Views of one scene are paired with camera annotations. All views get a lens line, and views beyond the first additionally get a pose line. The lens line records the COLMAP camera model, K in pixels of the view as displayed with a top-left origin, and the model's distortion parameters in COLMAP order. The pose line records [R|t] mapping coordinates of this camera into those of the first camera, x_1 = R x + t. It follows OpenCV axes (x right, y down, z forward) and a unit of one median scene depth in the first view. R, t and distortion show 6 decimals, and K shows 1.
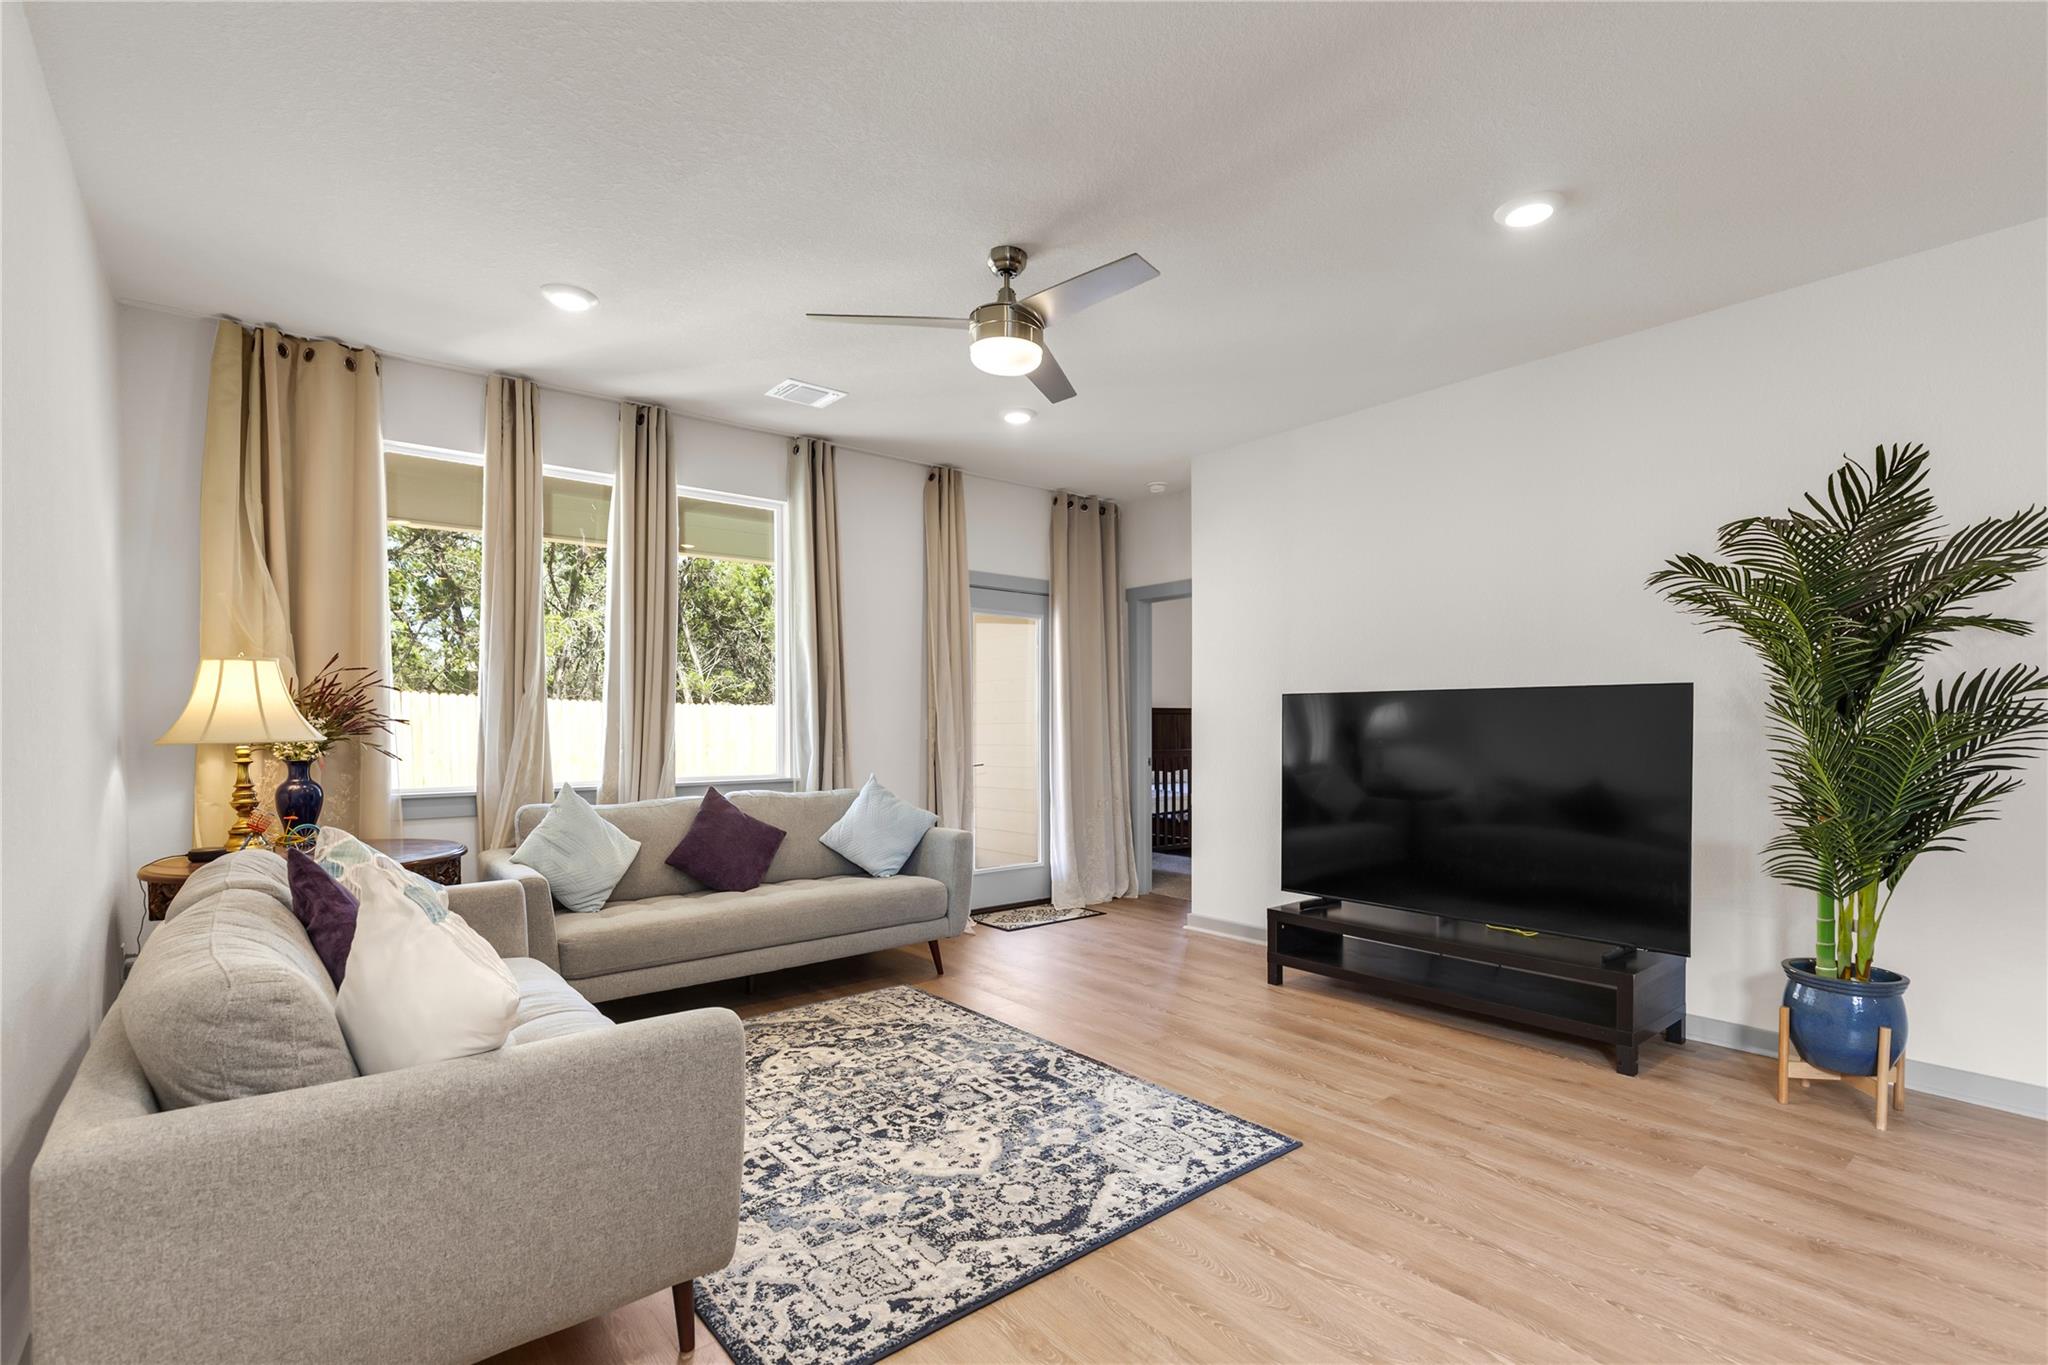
lens RADIAL K [[940.6, 0, 1031.9], [0, 940.6, 726.5], [0, 0, 1]] dist [0.008604, -0.000872]
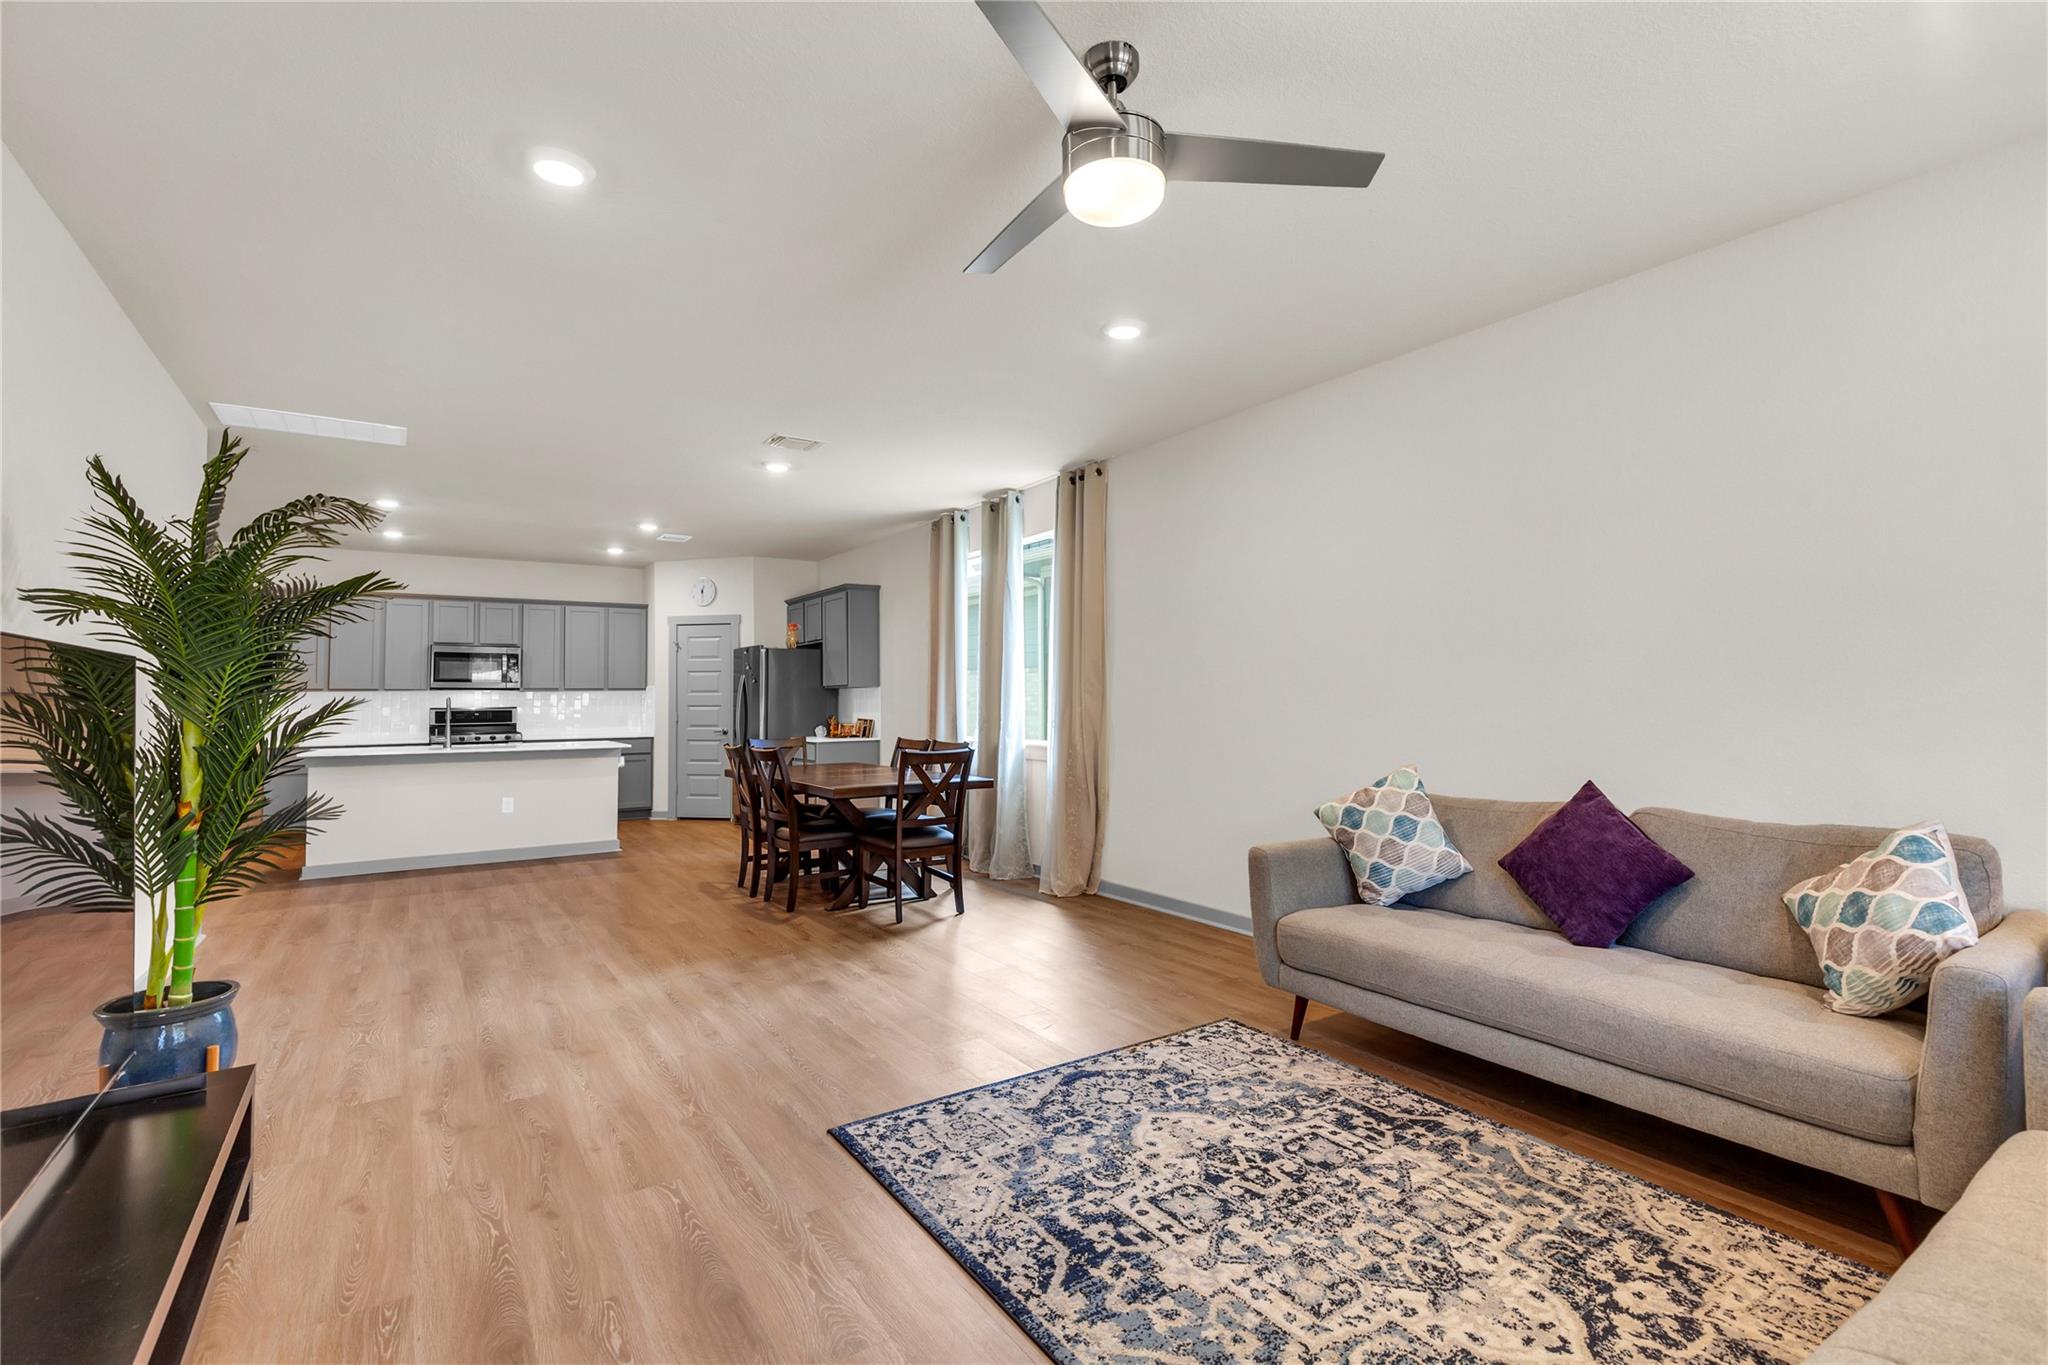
lens RADIAL K [[915.7, 0, 1036.0], [0, 915.7, 681.3], [0, 0, 1]] dist [0.002337, -0.000152]
pose [[-0.994971, 0.012843, 0.099340, -0.030998], [0.011382, 0.999819, -0.015257, -0.012484], [-0.099518, -0.014049, -0.994937, 1.803059]]
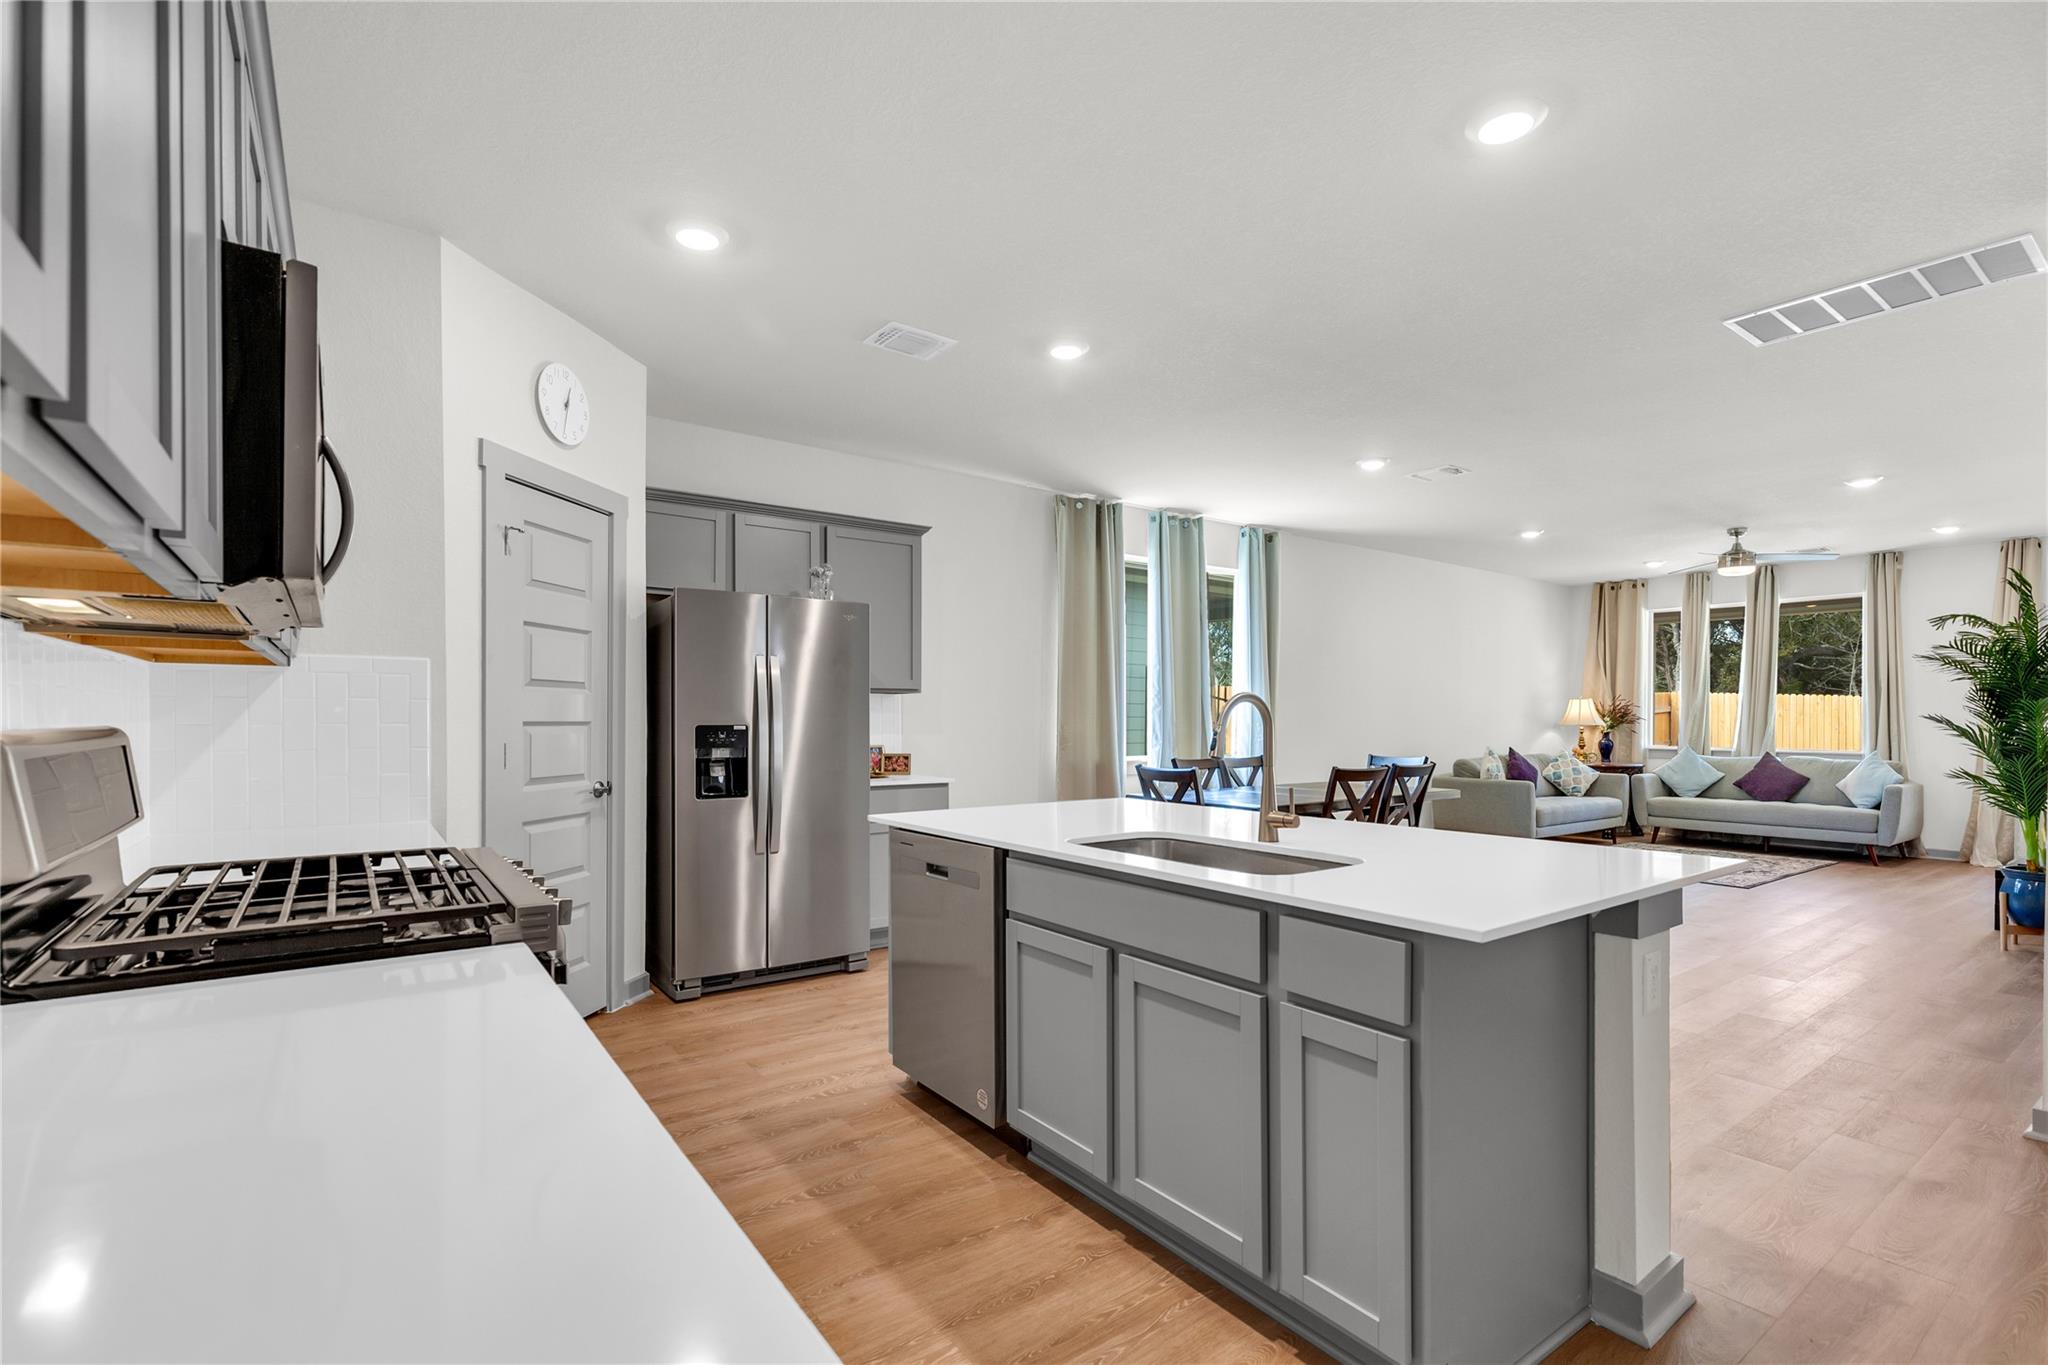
lens RADIAL K [[940.6, 0, 1031.9], [0, 940.6, 726.5], [0, 0, 1]] dist [0.008604, -0.000872]
pose [[-0.060336, 0.012683, -0.998098, 2.712798], [-0.009483, 0.999867, 0.013278, -0.004940], [0.998133, 0.010266, -0.060208, -0.709631]]
